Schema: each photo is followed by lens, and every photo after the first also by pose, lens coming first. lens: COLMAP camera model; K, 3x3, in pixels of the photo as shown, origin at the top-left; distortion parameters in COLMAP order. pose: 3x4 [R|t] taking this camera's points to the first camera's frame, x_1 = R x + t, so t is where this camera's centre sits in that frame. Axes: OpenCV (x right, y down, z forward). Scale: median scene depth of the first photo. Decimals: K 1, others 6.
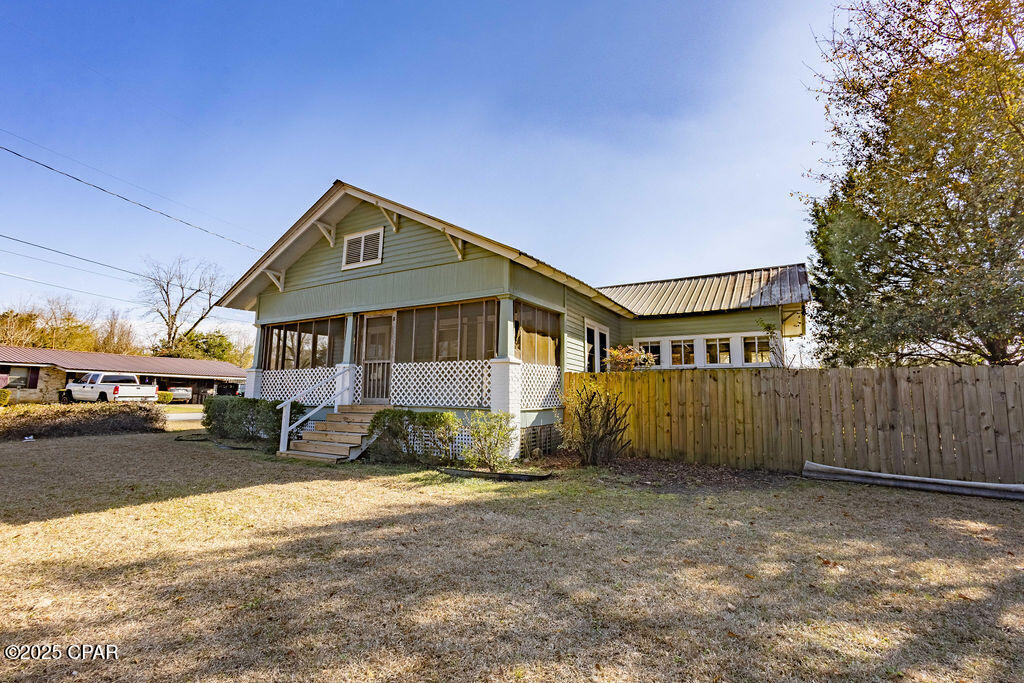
lens RADIAL K [[486.5, 0, 512.0], [0, 486.5, 341.5], [0, 0, 1]] dist [0.001551, 0.000351]
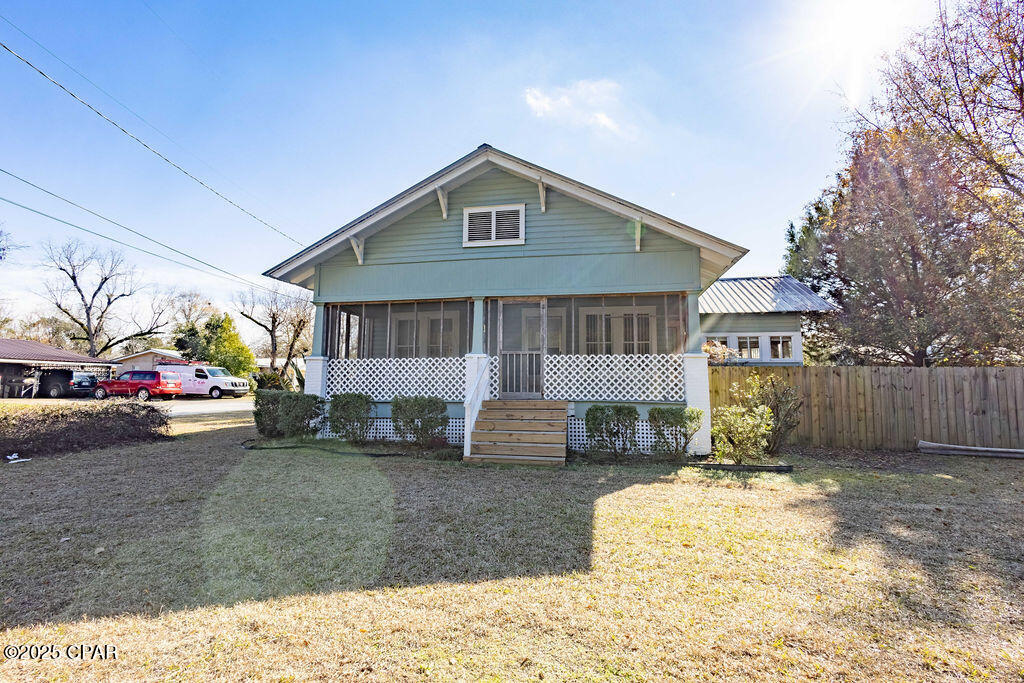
lens RADIAL K [[482.1, 0, 514.4], [0, 482.1, 347.8], [0, 0, 1]] dist [0.001978, -0.000232]
pose [[0.936584, 0.022760, 0.349702, -0.594544], [-0.036165, 0.998838, 0.031850, 0.004127], [-0.348571, -0.042477, 0.936319, 0.155968]]
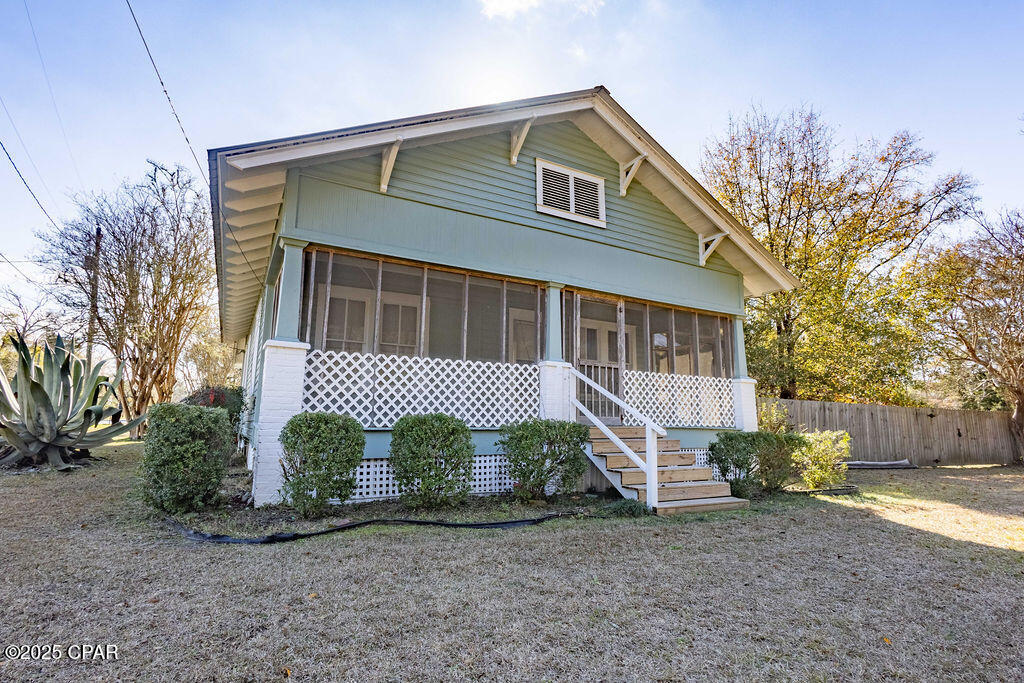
lens RADIAL K [[486.5, 0, 512.0], [0, 486.5, 341.5], [0, 0, 1]] dist [0.001551, 0.000351]
pose [[0.504278, 0.125621, 0.854355, -0.929604], [-0.118086, 0.990100, -0.075881, 0.075509], [-0.855429, -0.062622, 0.514120, 0.735355]]
